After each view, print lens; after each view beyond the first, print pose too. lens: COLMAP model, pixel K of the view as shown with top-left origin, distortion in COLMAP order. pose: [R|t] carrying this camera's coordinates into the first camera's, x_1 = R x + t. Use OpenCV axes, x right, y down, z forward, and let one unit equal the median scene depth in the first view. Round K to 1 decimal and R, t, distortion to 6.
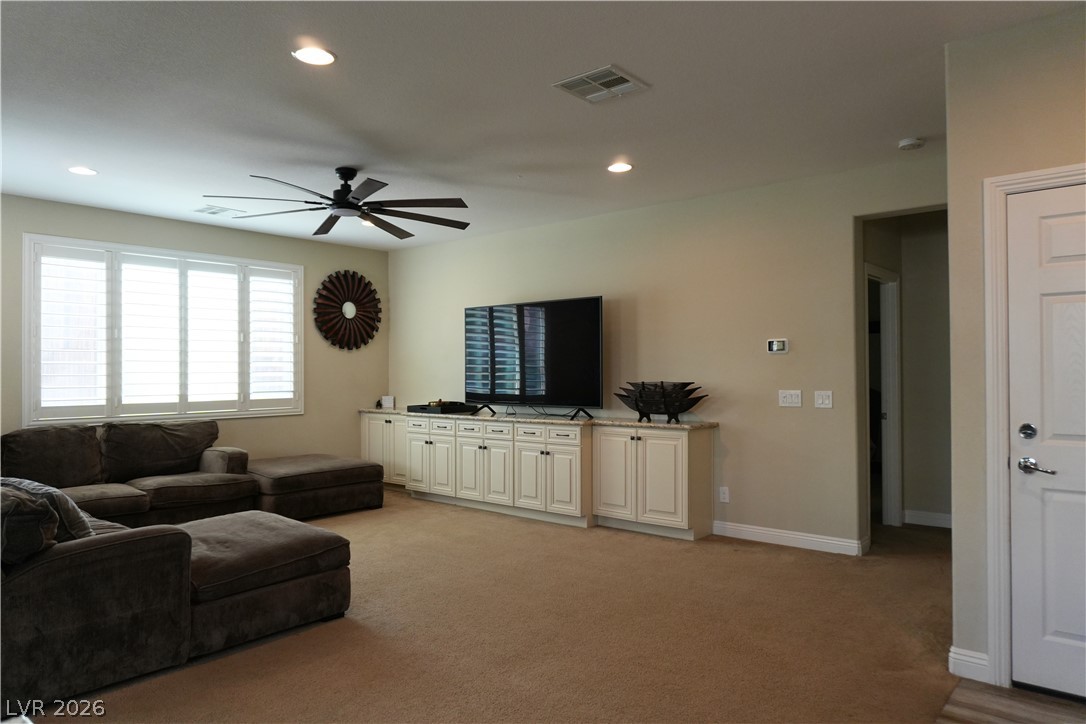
lens RADIAL K [[728.8, 0, 541.3], [0, 728.8, 365.3], [0, 0, 1]] dist [0.000344, -0.007525]
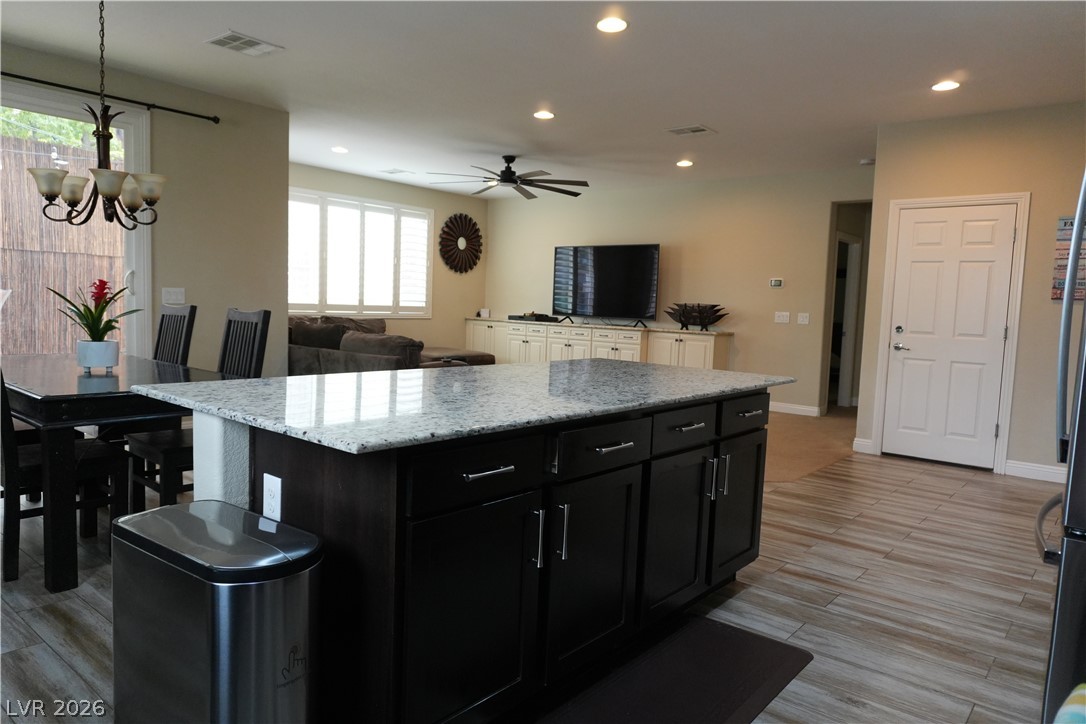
lens RADIAL K [[728.8, 0, 539.6], [0, 728.8, 366.1], [0, 0, 1]] dist [0.000344, -0.007525]
pose [[0.999078, 0.041308, 0.011662, -0.152830], [-0.042240, 0.994474, 0.096111, 0.017351], [-0.007627, -0.096515, 0.995302, -0.445677]]
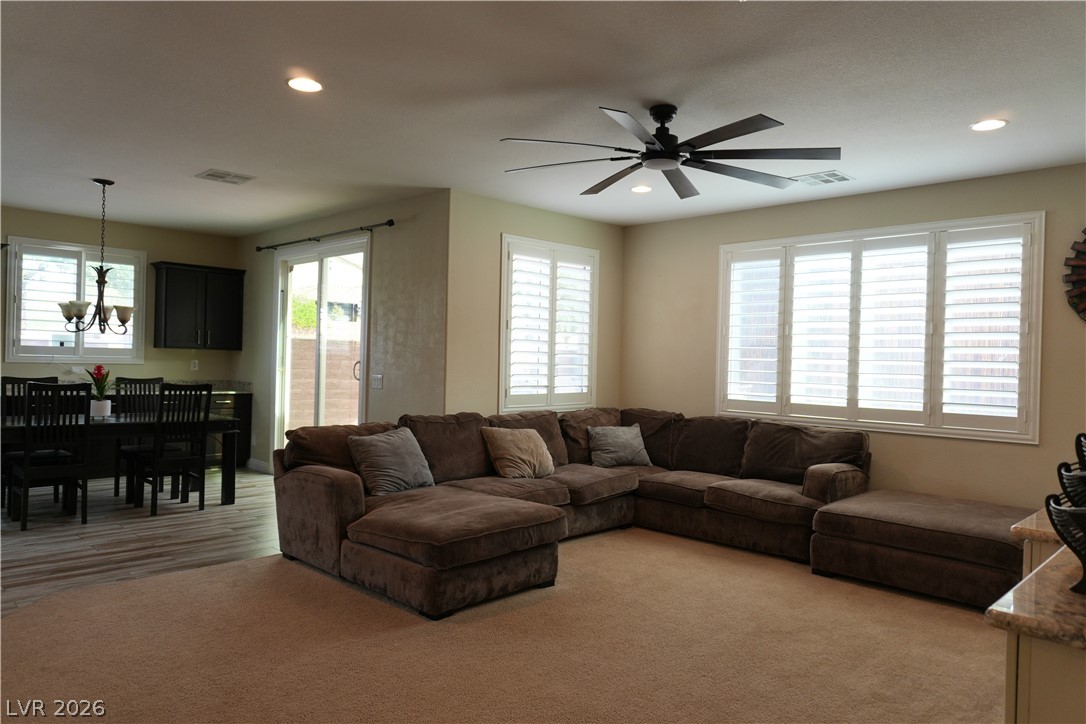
lens RADIAL K [[728.8, 0, 545.2], [0, 728.8, 356.4], [0, 0, 1]] dist [0.000344, -0.007525]
pose [[-0.080244, -0.004629, -0.996764, 0.390452], [-0.019452, 0.999806, -0.003078, 0.000735], [0.996585, 0.019142, -0.080319, 0.713585]]
